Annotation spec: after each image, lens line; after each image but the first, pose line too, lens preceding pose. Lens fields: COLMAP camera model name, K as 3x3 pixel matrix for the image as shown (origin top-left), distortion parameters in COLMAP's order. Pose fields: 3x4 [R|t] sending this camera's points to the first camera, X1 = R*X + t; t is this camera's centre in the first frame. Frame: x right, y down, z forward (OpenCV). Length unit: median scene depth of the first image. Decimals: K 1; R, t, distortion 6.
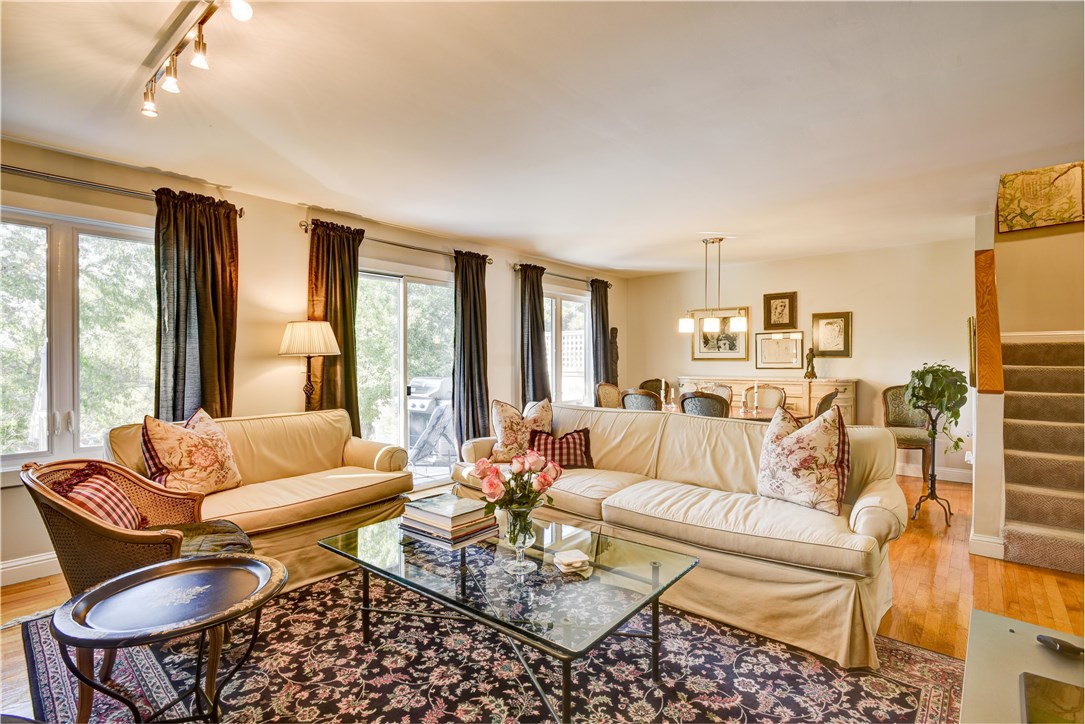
lens RADIAL K [[514.8, 0, 546.9], [0, 514.8, 360.3], [0, 0, 1]] dist [-0.014434, -0.000043]
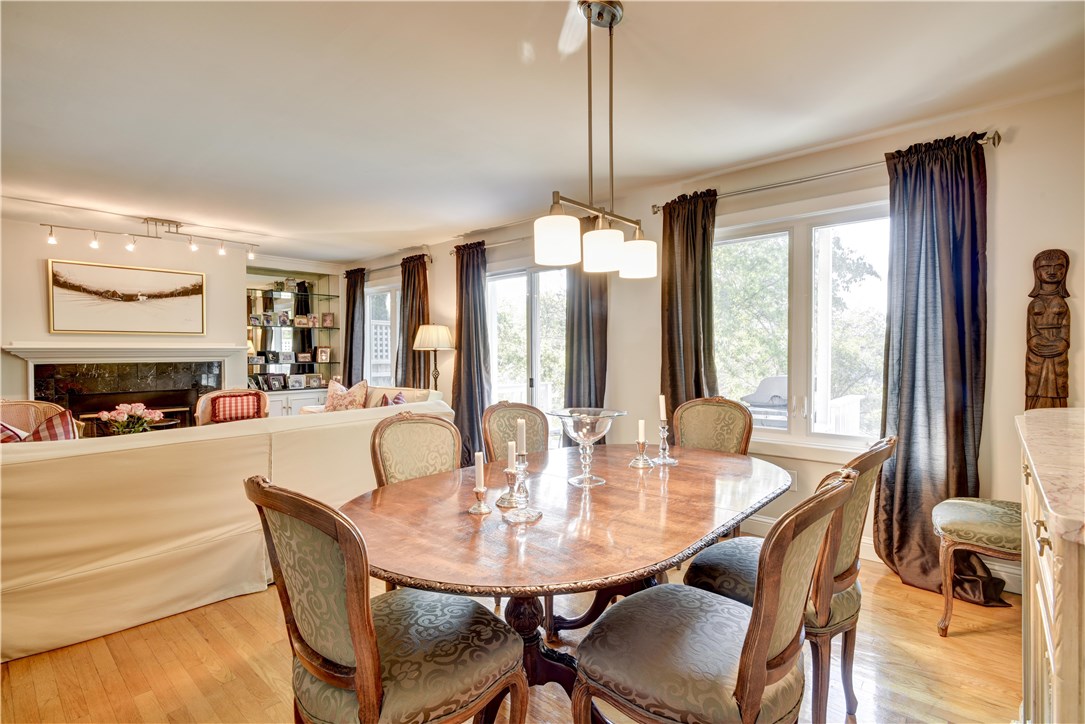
lens RADIAL K [[514.8, 0, 543.9], [0, 514.8, 355.9], [0, 0, 1]] dist [-0.014434, -0.000043]
pose [[-0.045107, 0.010801, -0.998924, 0.599738], [0.006743, 0.999922, 0.010507, 0.000465], [0.998959, -0.006262, -0.045176, 0.853775]]
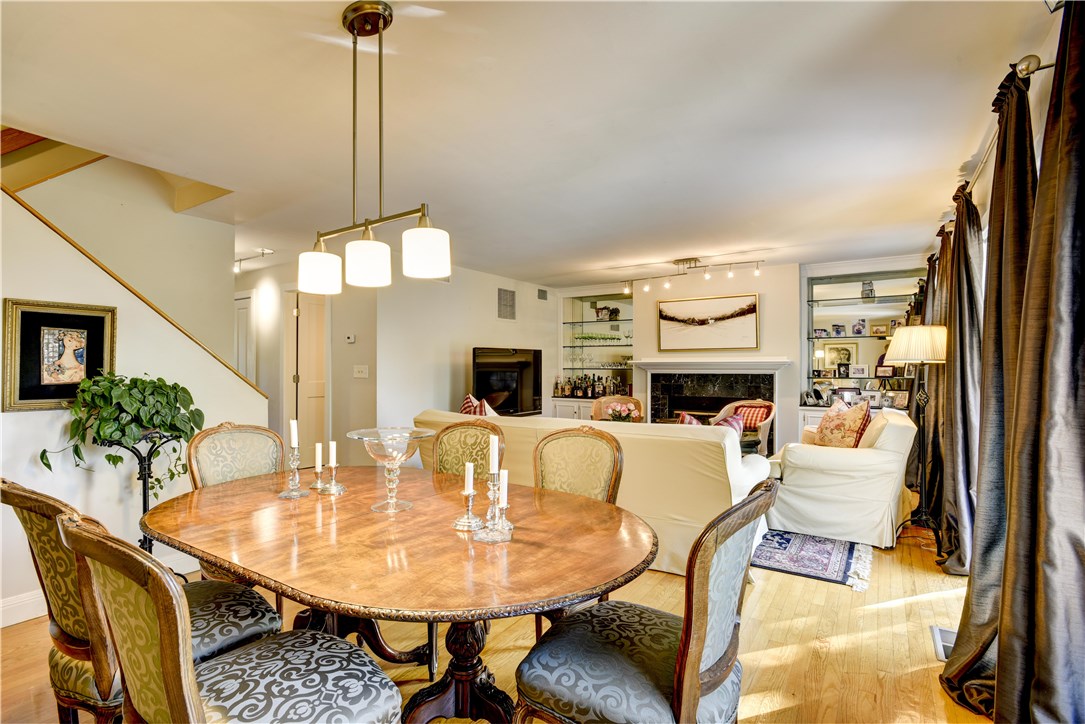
lens RADIAL K [[514.8, 0, 543.7], [0, 514.8, 364.8], [0, 0, 1]] dist [-0.014434, -0.000043]
pose [[-0.994496, 0.003220, -0.104724, 0.205991], [0.003538, 0.999990, -0.002851, -0.000143], [0.104714, -0.003205, -0.994497, 1.190840]]
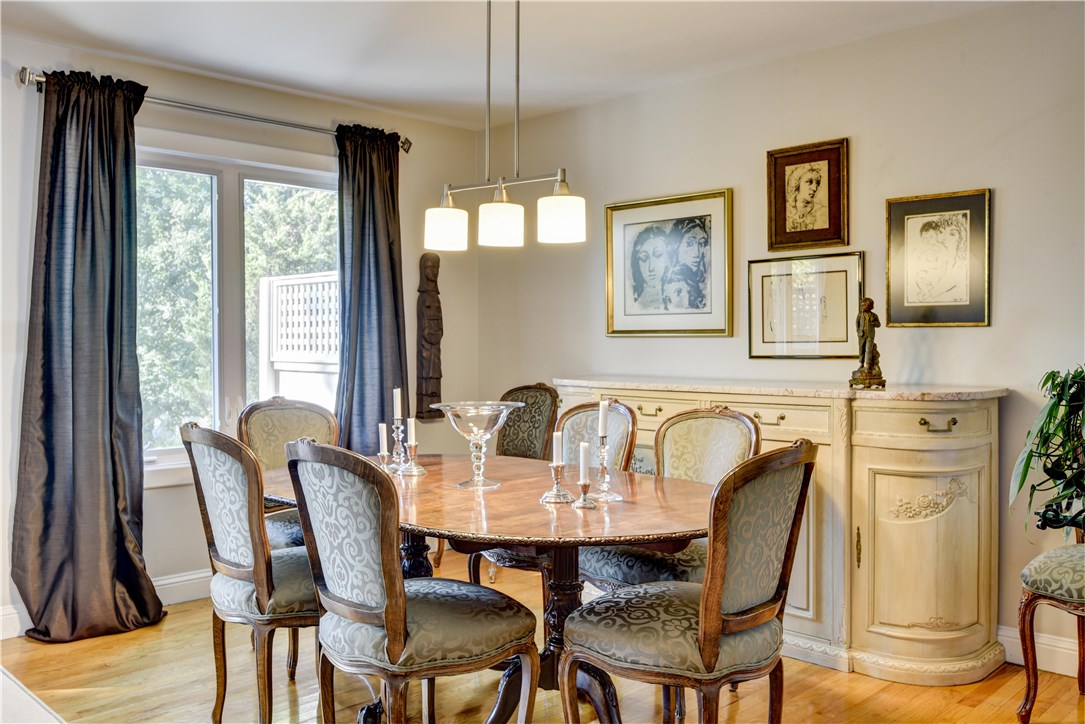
lens RADIAL K [[912.9, 0, 538.3], [0, 912.9, 360.1], [0, 0, 1]] dist [-0.043198, 0.000550]
pose [[0.995887, 0.004317, -0.090505, 0.350293], [-0.002354, 0.999760, 0.021785, 0.004456], [0.090577, -0.021483, 0.995658, 0.381336]]
